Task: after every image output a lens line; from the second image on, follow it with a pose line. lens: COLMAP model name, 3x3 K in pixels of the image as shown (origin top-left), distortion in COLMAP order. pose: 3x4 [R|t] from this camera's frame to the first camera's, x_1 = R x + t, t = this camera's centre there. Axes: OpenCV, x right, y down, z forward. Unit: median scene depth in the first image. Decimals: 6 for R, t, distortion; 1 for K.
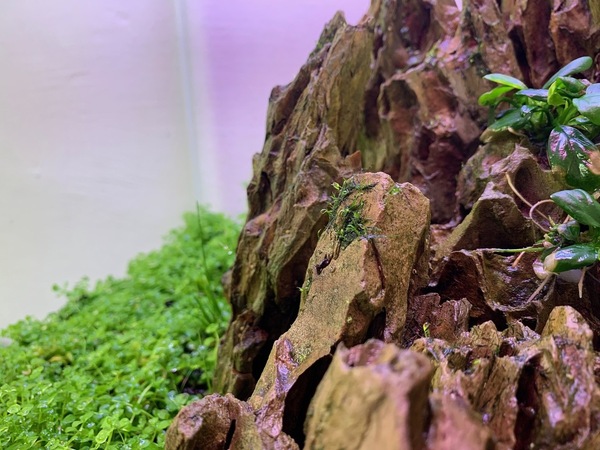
lens RADIAL K [[499.0, 0, 300.0], [0, 499.0, 225.0], [0, 0, 1]] dist [-0.023034, -0.003825]
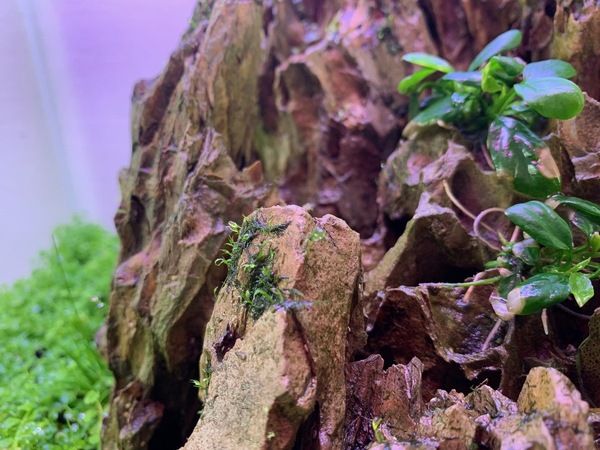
lens RADIAL K [[494.7, 0, 300.0], [0, 494.7, 225.0], [0, 0, 1]] dist [-0.001442, -0.089230]
pose [[0.976264, -0.099898, 0.192167, 0.024717], [0.088884, 0.993911, 0.065127, -0.094442], [-0.197503, -0.046501, 0.979199, 0.230509]]
